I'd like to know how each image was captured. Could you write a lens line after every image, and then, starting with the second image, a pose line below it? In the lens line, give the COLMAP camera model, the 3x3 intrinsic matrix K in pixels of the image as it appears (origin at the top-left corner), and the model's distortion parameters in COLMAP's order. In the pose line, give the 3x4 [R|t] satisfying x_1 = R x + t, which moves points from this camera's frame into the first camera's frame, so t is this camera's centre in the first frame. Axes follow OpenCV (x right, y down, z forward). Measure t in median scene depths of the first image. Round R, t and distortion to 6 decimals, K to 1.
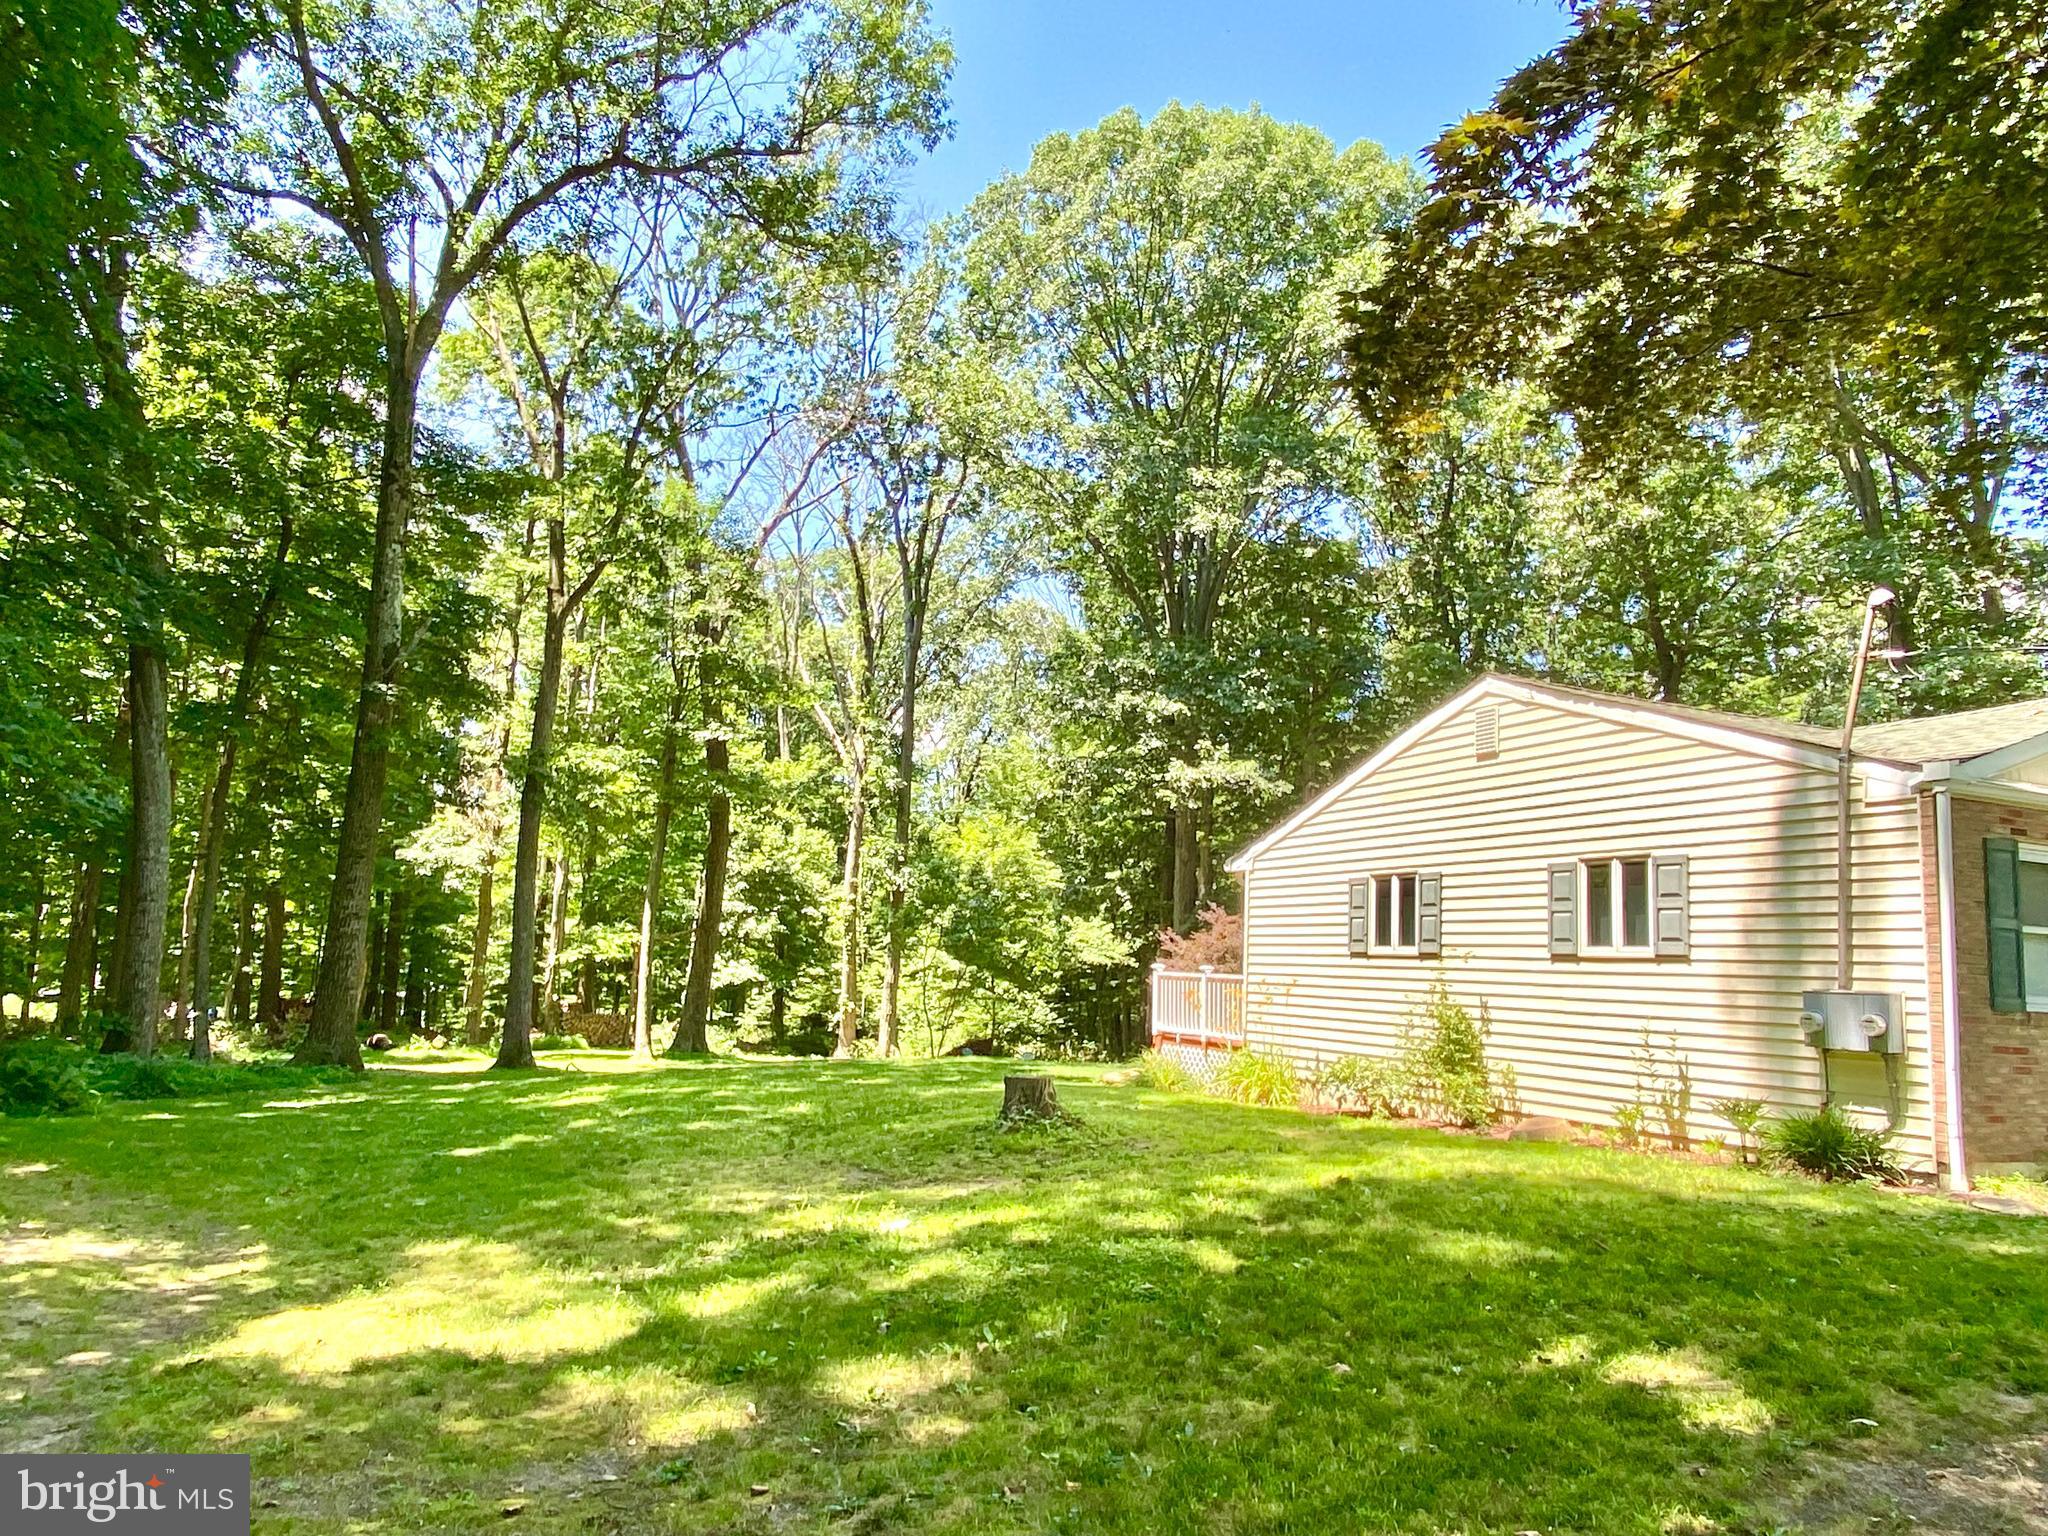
lens RADIAL K [[1451.0, 0, 1024.0], [0, 1451.0, 768.0], [0, 0, 1]] dist [0.052253, -0.001814]
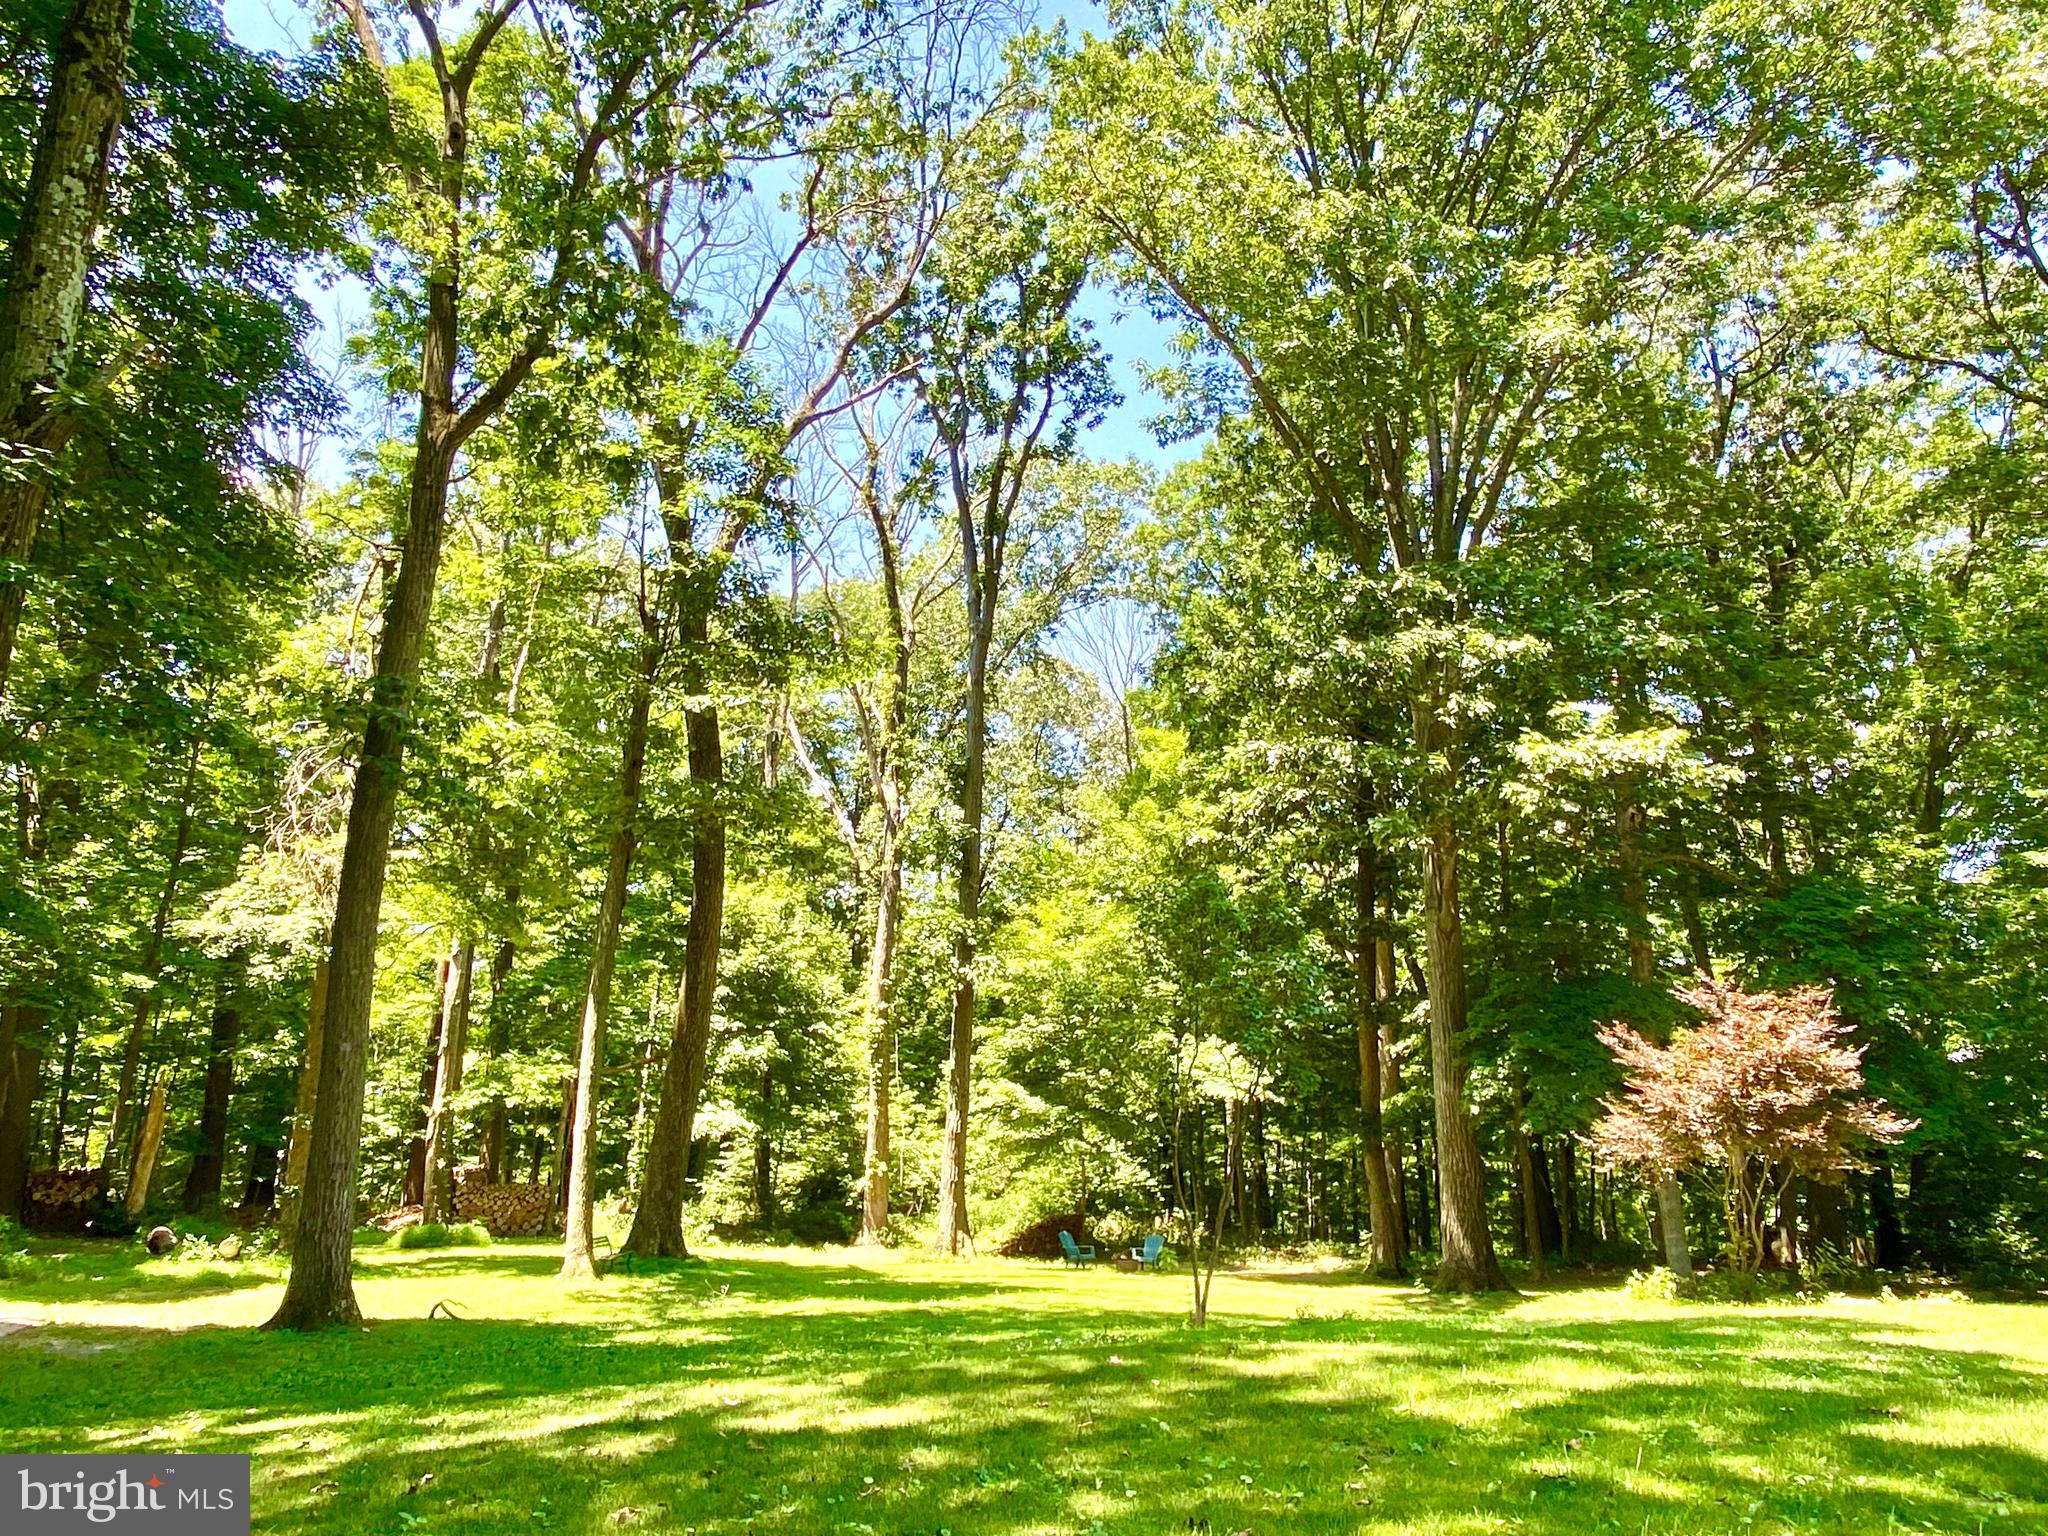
lens RADIAL K [[1451.0, 0, 1024.0], [0, 1451.0, 768.0], [0, 0, 1]] dist [0.052253, -0.001814]
pose [[0.999051, -0.004319, 0.043331, -0.080729], [0.008436, 0.995414, -0.095291, 0.042050], [-0.042721, 0.095566, 0.994506, 0.293097]]
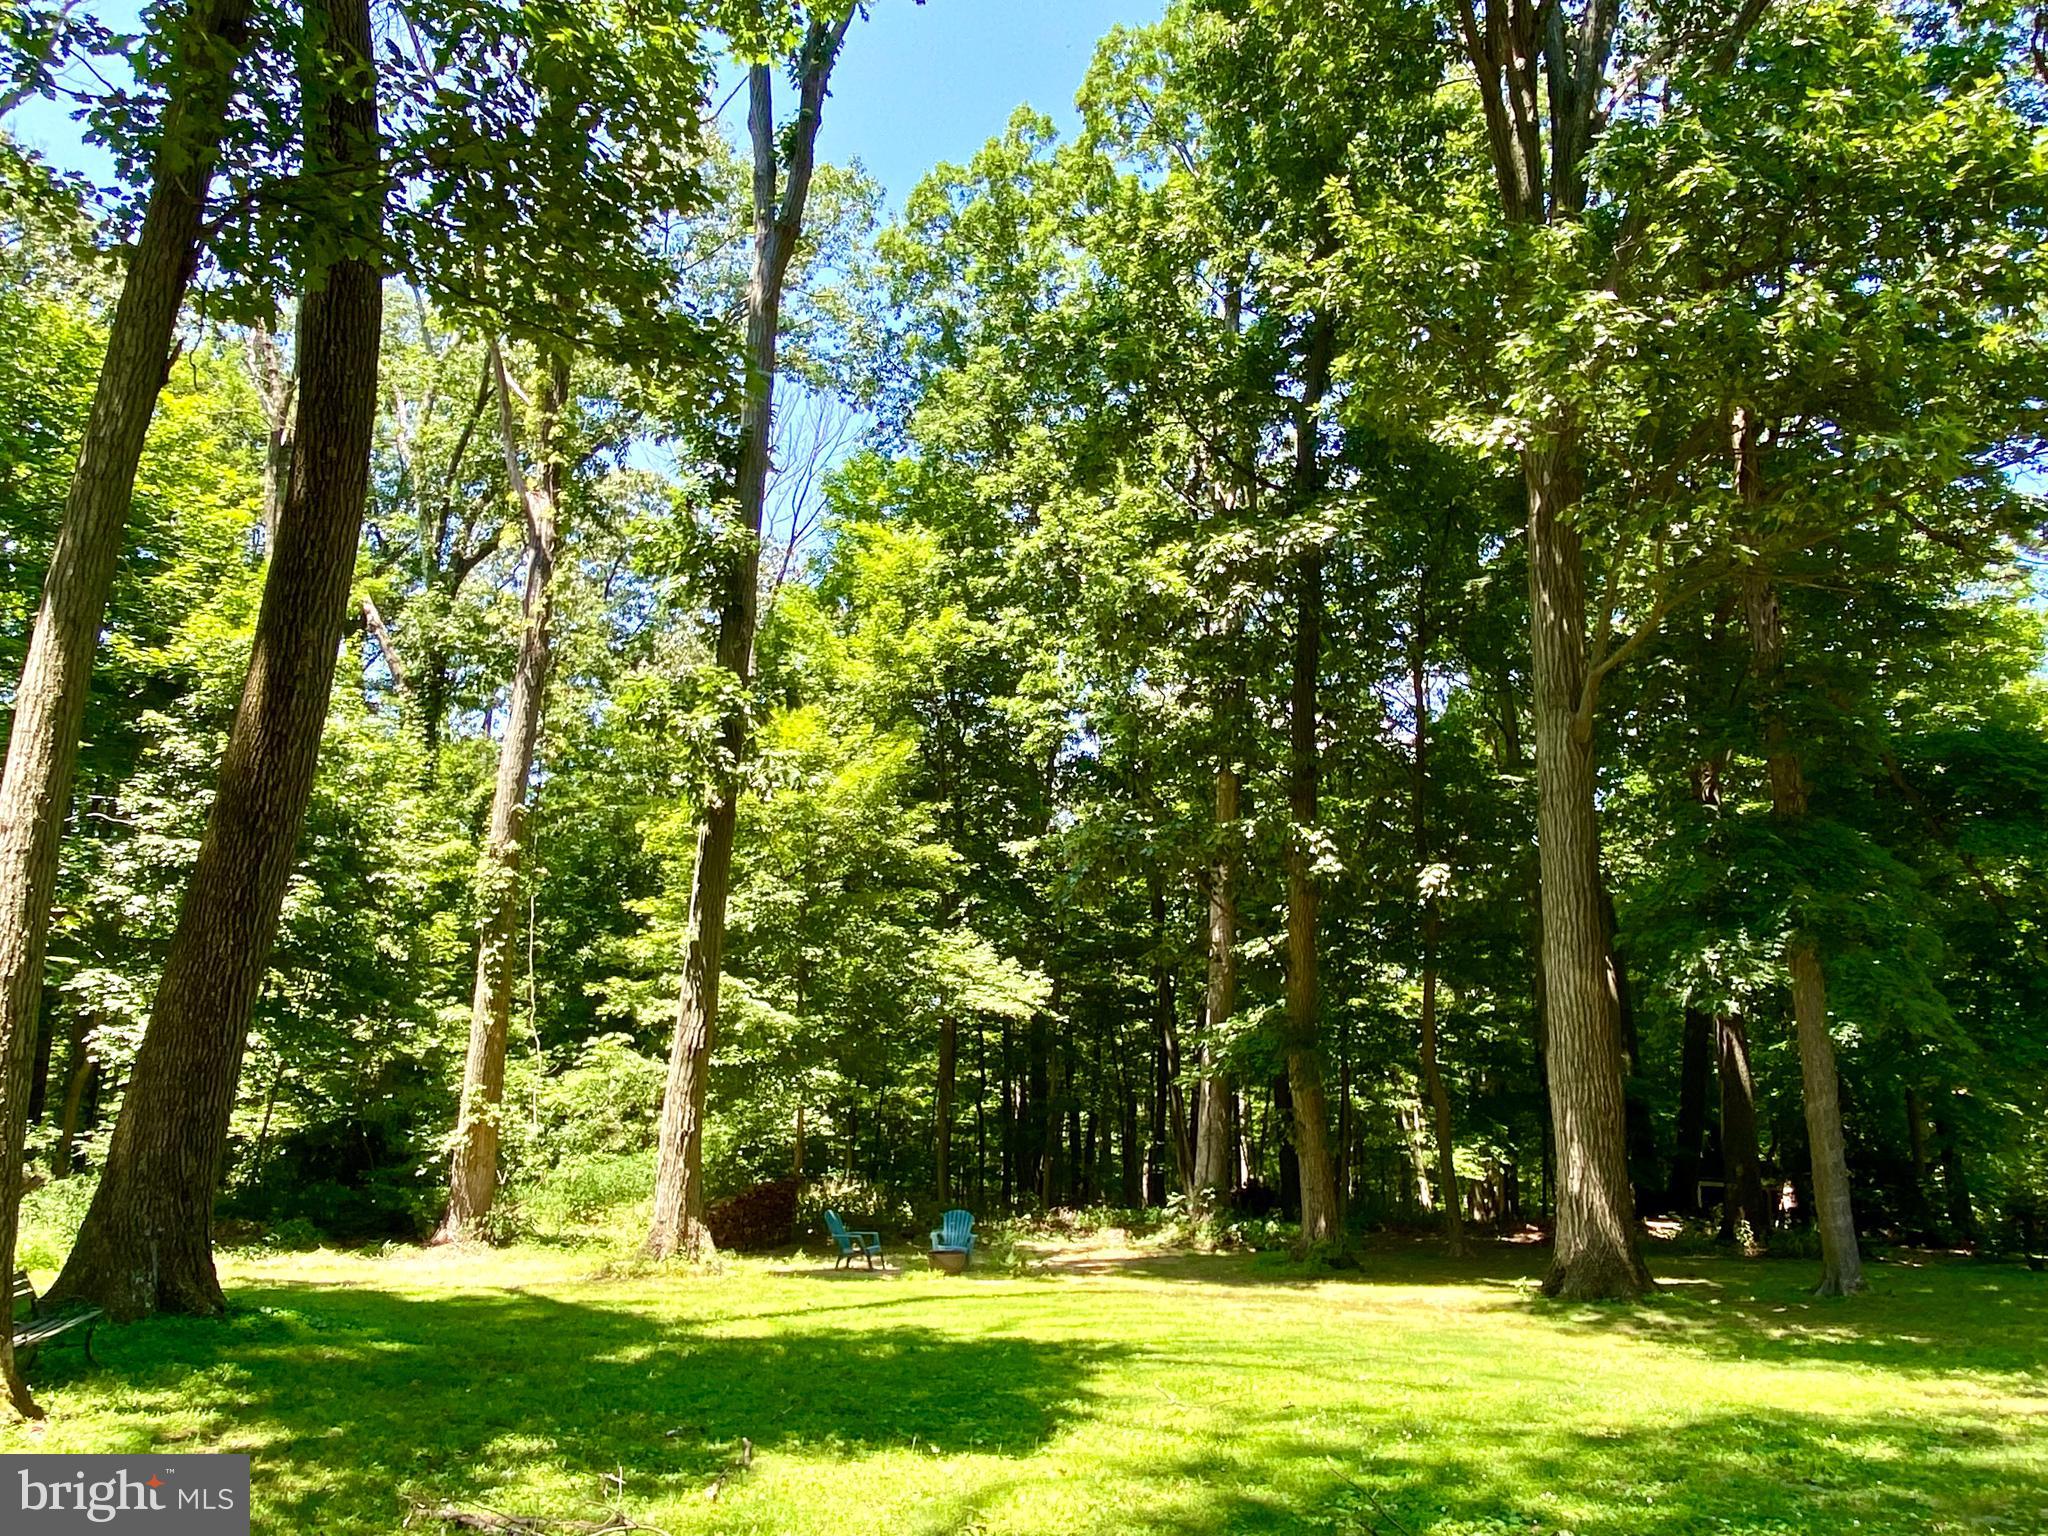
lens RADIAL K [[1400.3, 0, 1024.0], [0, 1400.3, 768.0], [0, 0, 1]] dist [0.050889, 0.000033]
pose [[0.904944, 0.083754, 0.417207, -0.157373], [-0.054479, 0.995174, -0.081613, 0.091729], [-0.422029, 0.051126, 0.905140, 0.570004]]
